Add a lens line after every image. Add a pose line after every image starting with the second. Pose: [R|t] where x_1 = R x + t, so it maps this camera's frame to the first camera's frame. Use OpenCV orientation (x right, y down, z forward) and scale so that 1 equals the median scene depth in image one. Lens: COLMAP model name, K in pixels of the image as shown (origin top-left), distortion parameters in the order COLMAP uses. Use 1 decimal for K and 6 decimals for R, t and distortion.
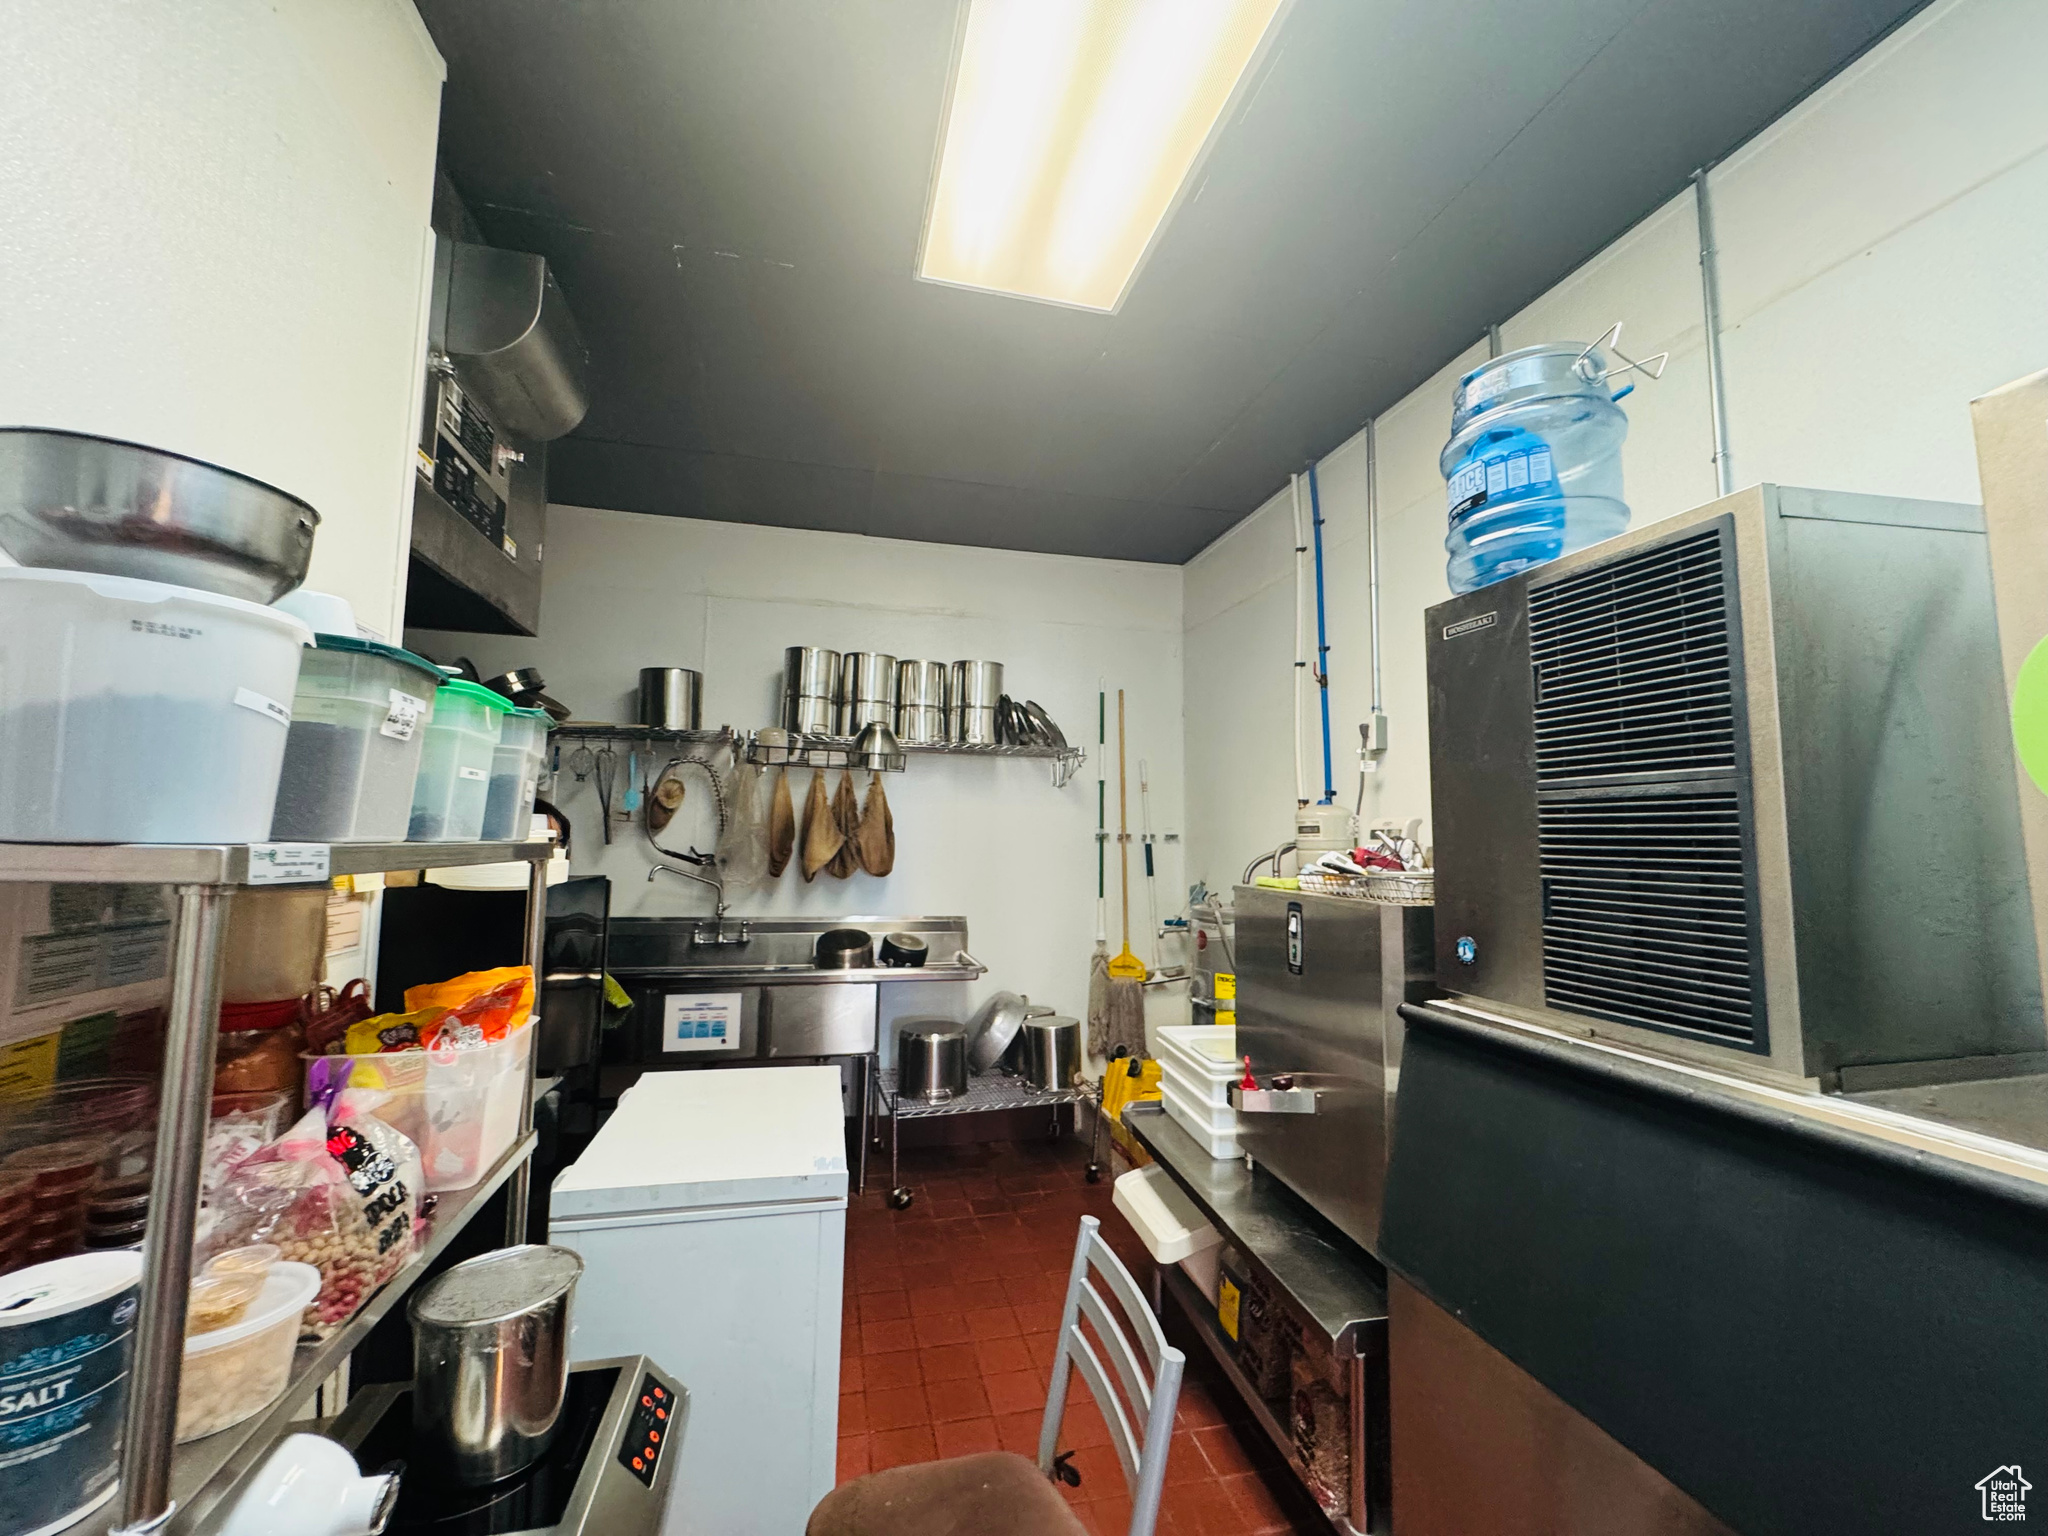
lens RADIAL K [[824.8, 0, 1024.0], [0, 824.8, 768.0], [0, 0, 1]] dist [-0.009245, 0.000046]
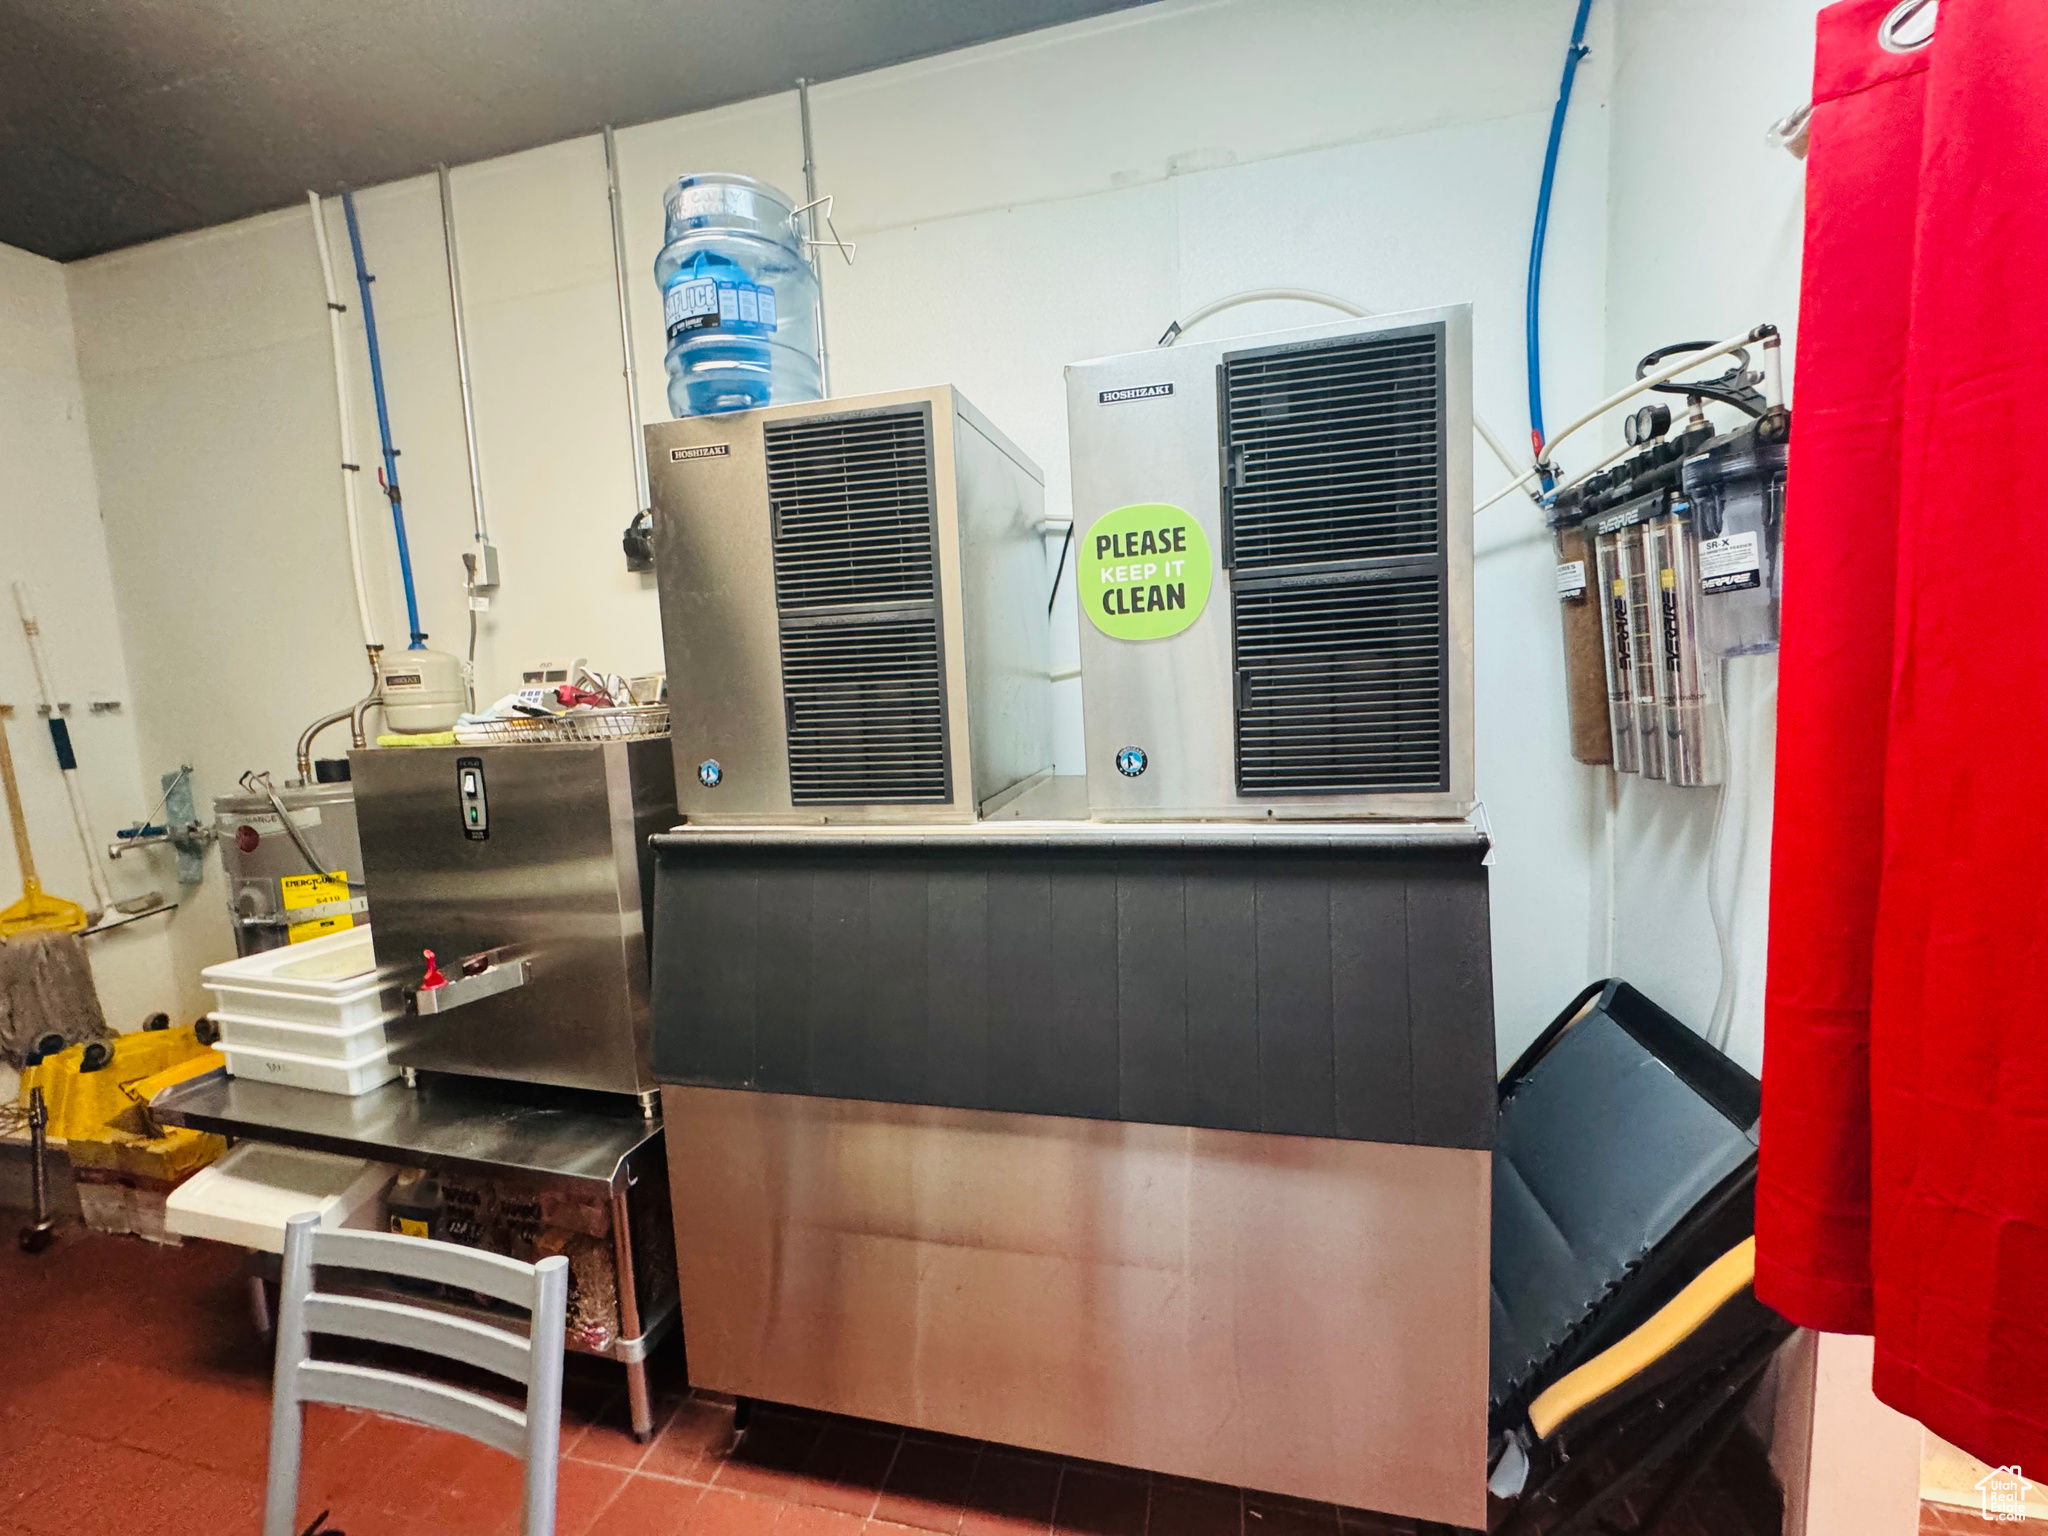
lens RADIAL K [[817.6, 0, 1029.1], [0, 817.6, 771.8], [0, 0, 1]] dist [-0.004653, 0.000529]
pose [[0.446206, -0.128704, 0.885627, -0.153598], [-0.025231, 0.987402, 0.156207, 0.033368], [-0.894574, -0.092046, 0.437338, 0.125165]]
